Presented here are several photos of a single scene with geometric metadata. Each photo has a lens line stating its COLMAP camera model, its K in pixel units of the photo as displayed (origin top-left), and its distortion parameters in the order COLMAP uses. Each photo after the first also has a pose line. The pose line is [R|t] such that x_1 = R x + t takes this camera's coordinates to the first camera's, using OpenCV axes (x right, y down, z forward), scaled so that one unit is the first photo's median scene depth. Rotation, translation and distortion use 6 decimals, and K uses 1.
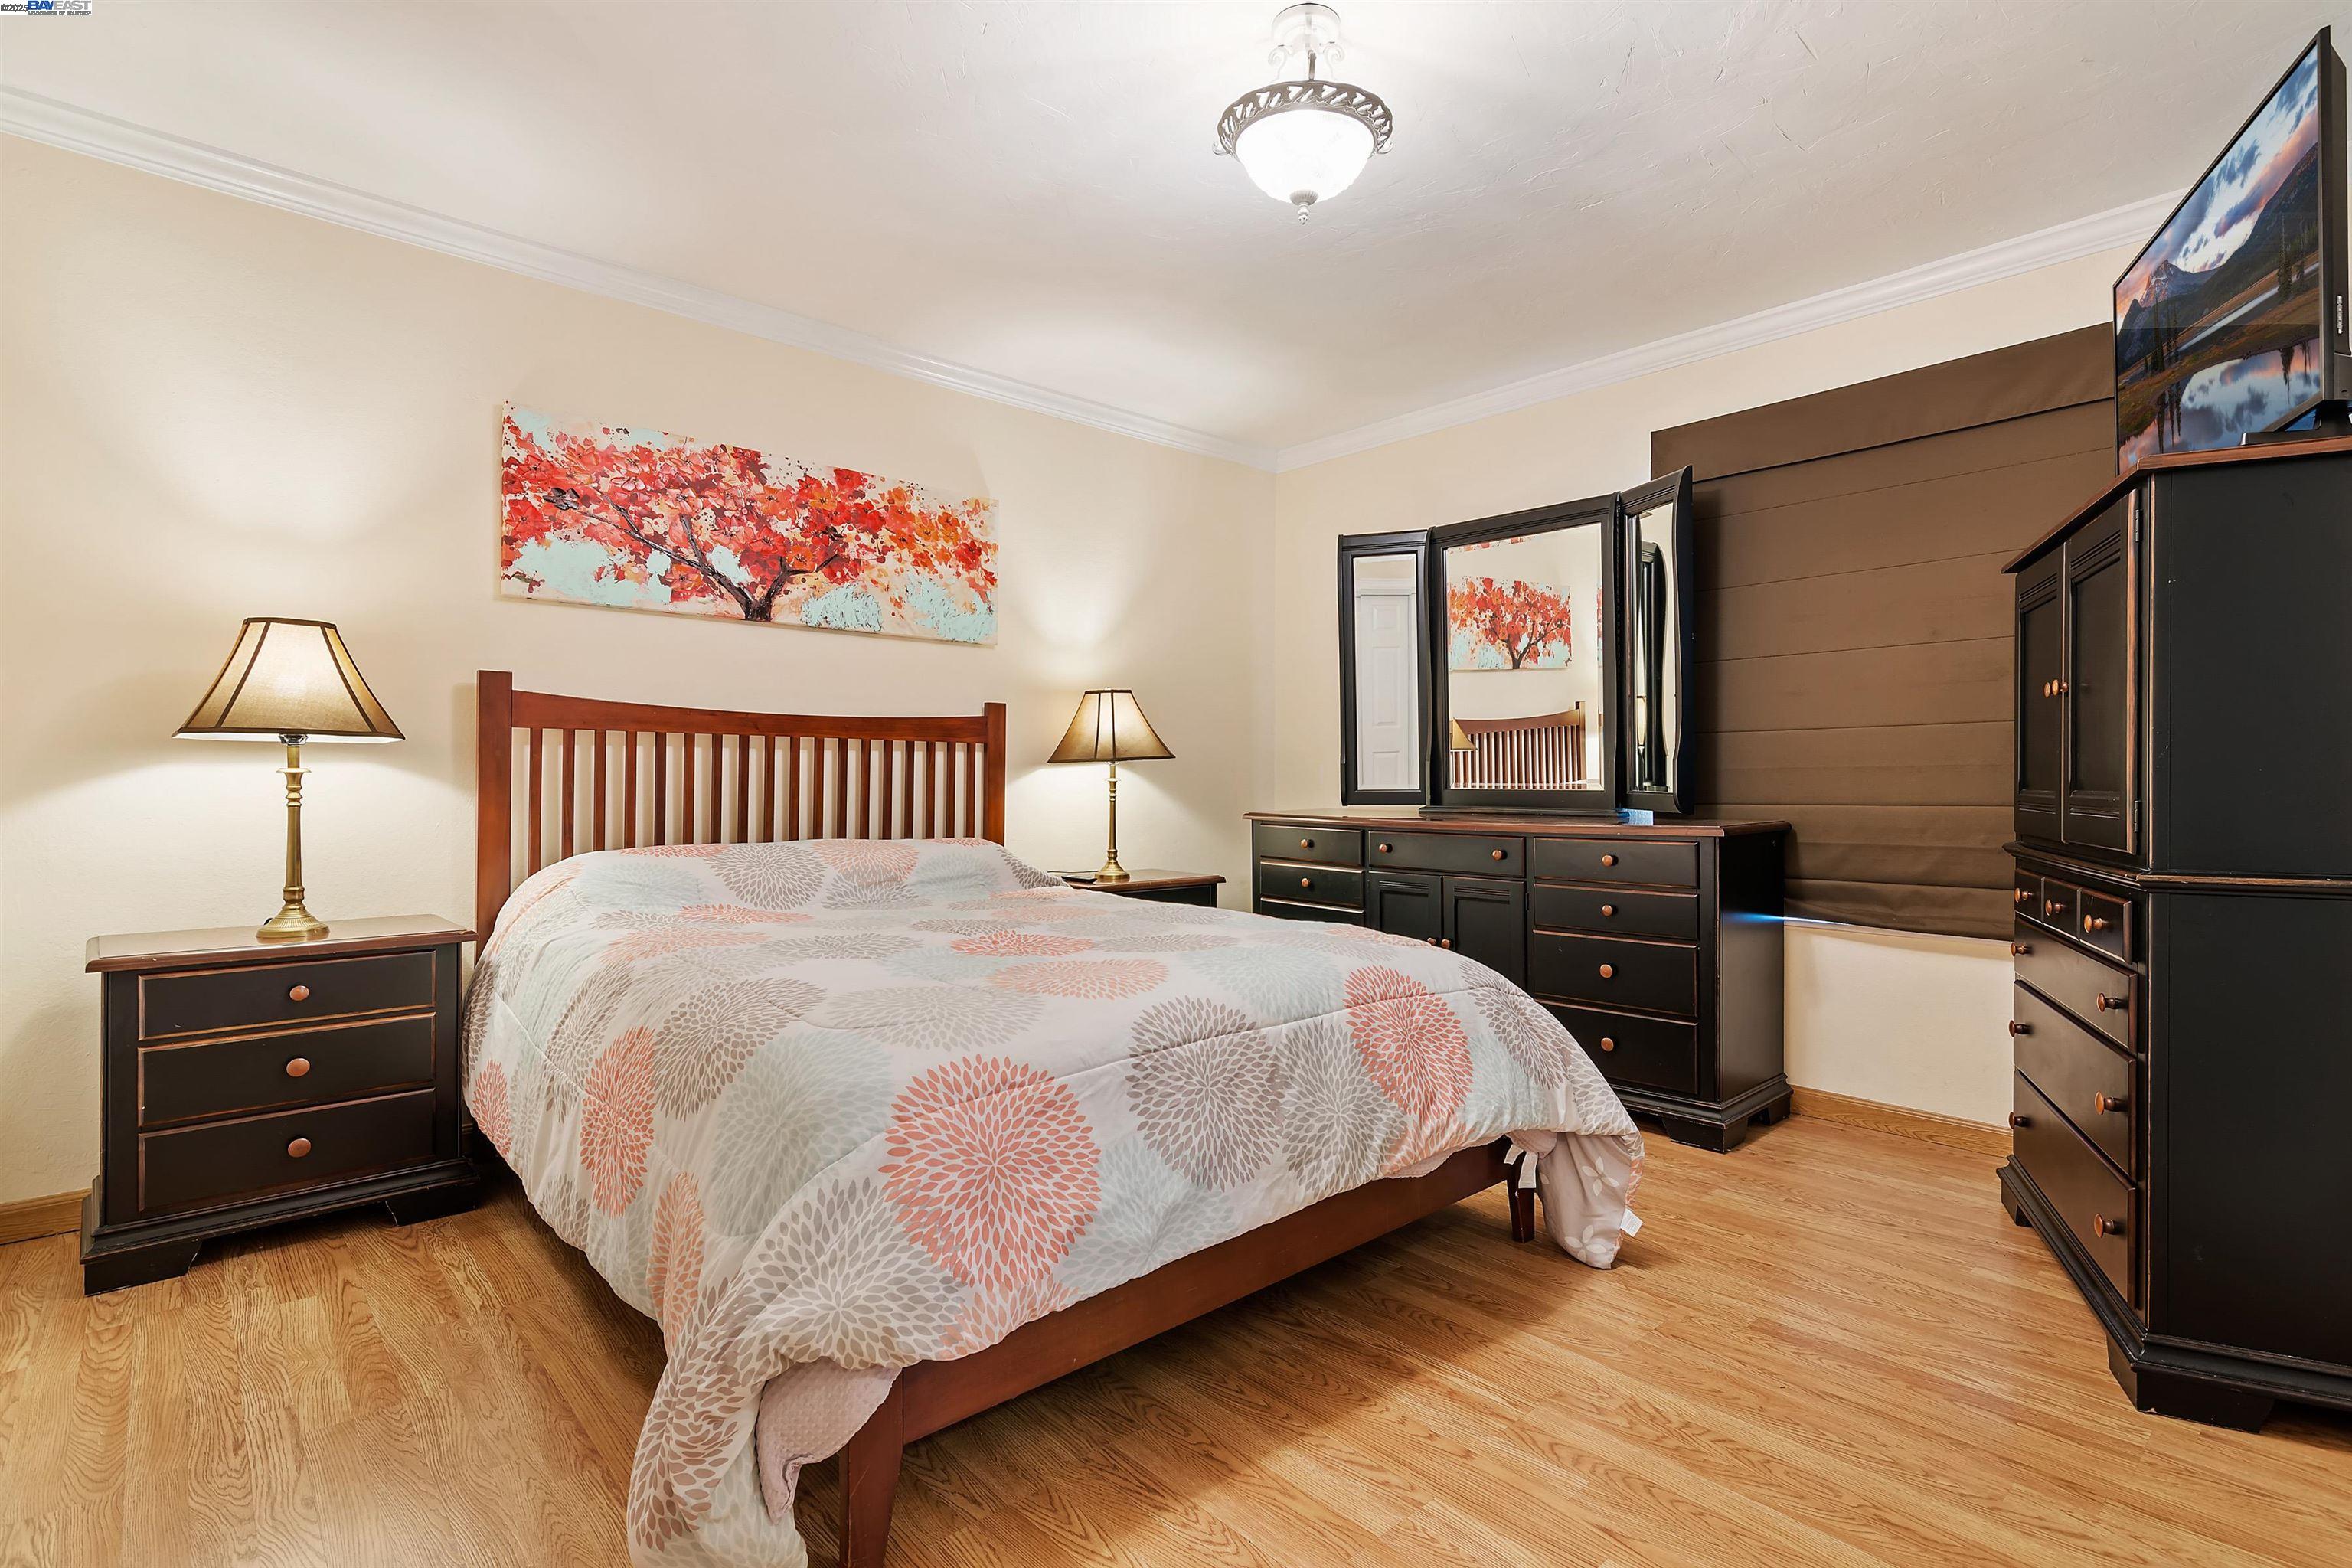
lens RADIAL K [[1139.0, 0, 1178.1], [0, 1139.0, 779.0], [0, 0, 1]] dist [0.002031, -0.000558]
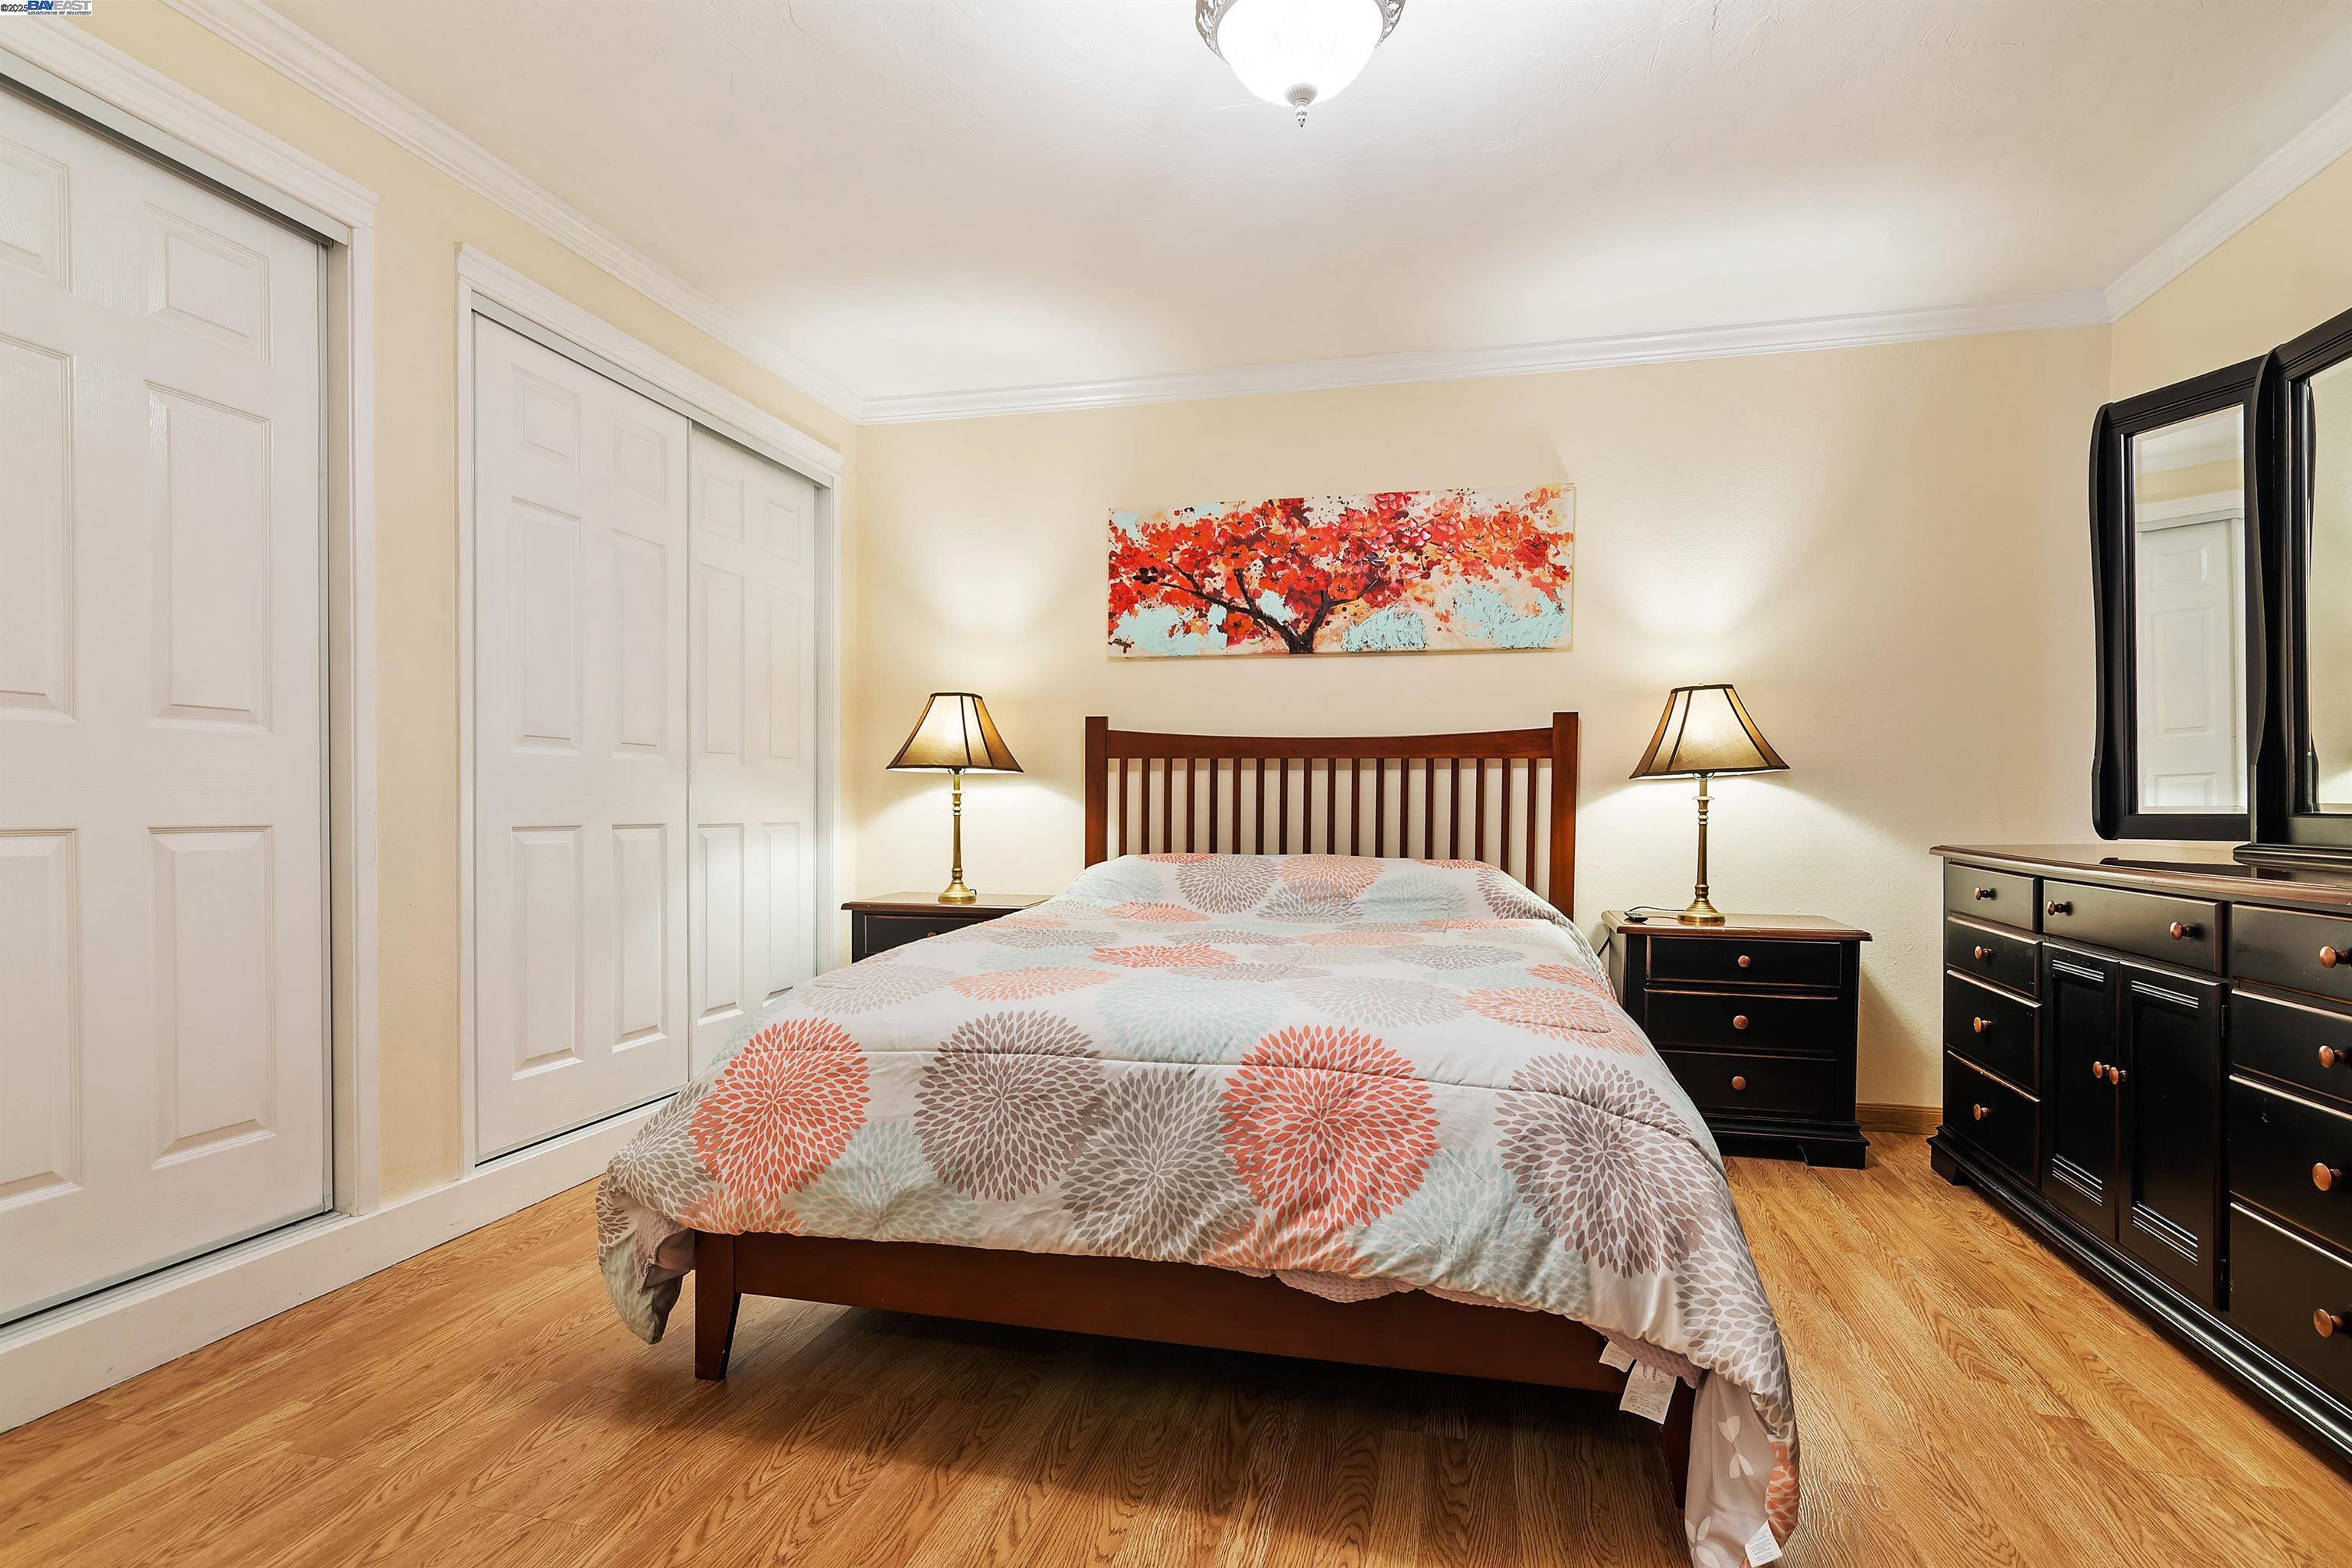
lens RADIAL K [[1150.1, 0, 1187.6], [0, 1150.1, 824.3], [0, 0, 1]] dist [0.000418, -0.000338]
pose [[0.559414, 0.016763, -0.828719, 0.523365], [-0.000766, 0.999806, 0.019707, 0.003988], [0.828888, -0.010390, 0.559318, 0.310469]]
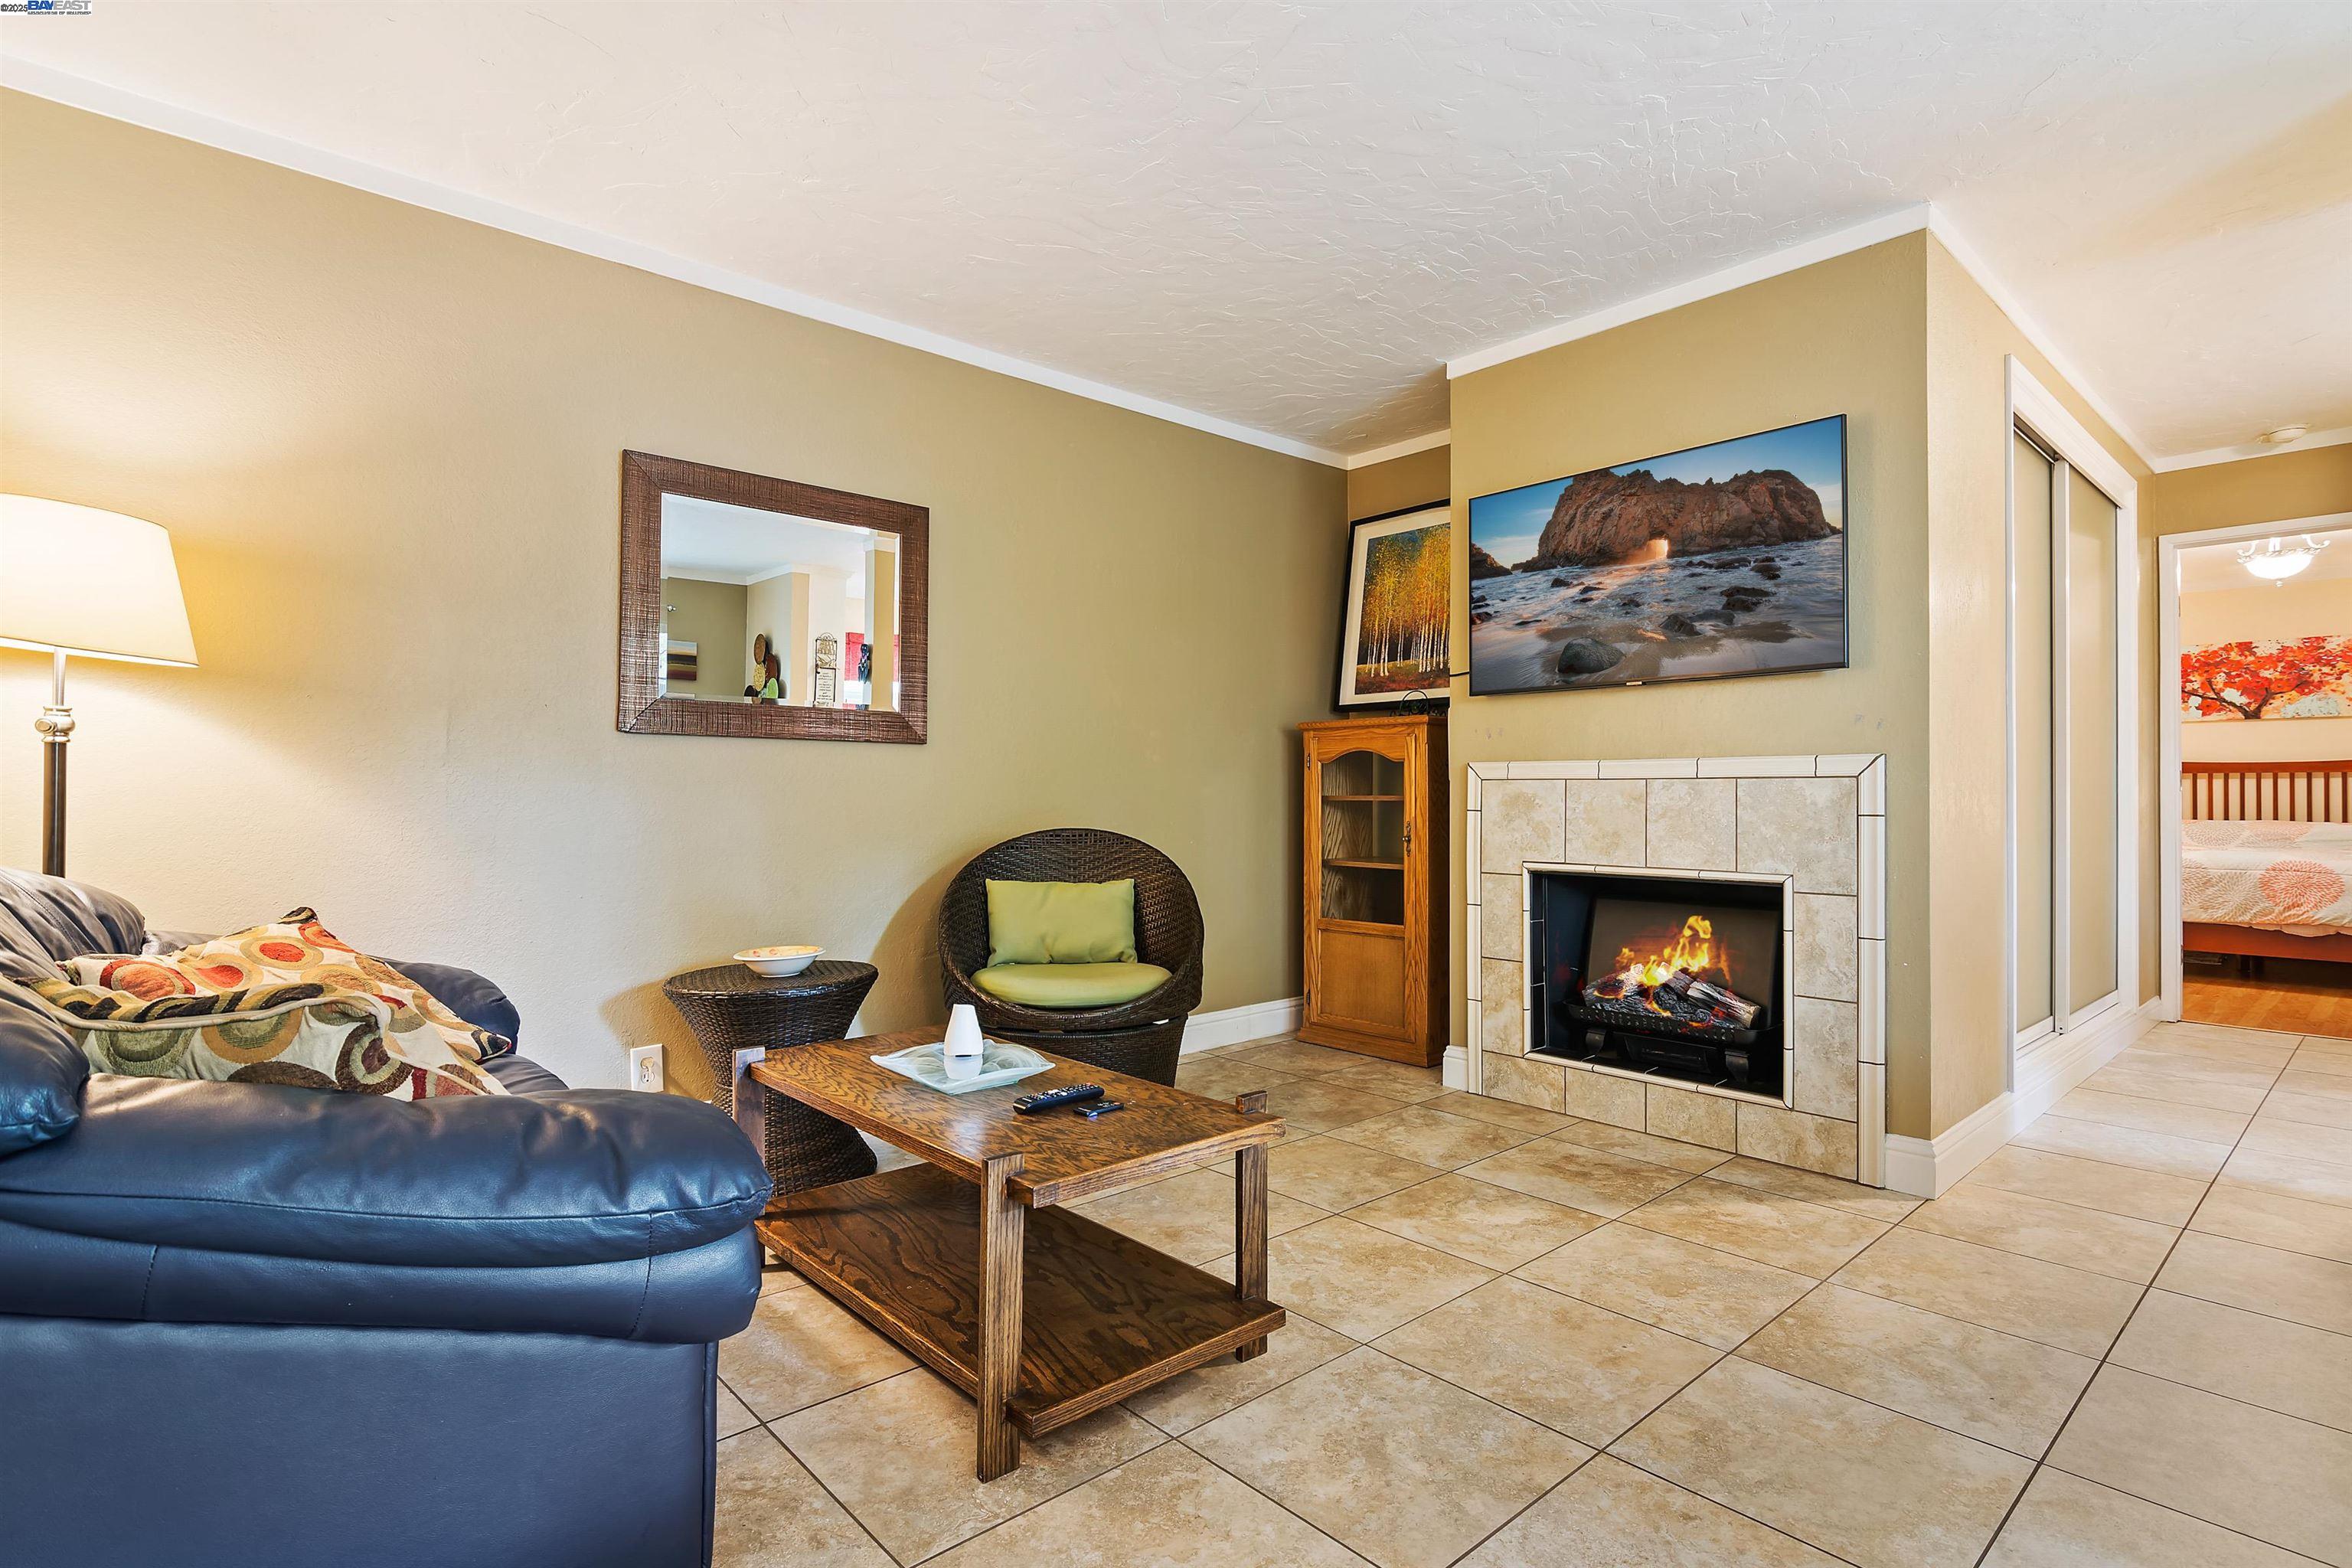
lens RADIAL K [[1150.2, 0, 1204.1], [0, 1150.2, 787.3], [0, 0, 1]] dist [0.000096, 0.000324]
pose [[0.012082, -0.014162, -0.999827, 1.913184], [0.003853, 0.999893, -0.014117, 0.013645], [0.999920, -0.003681, 0.012135, -1.086252]]
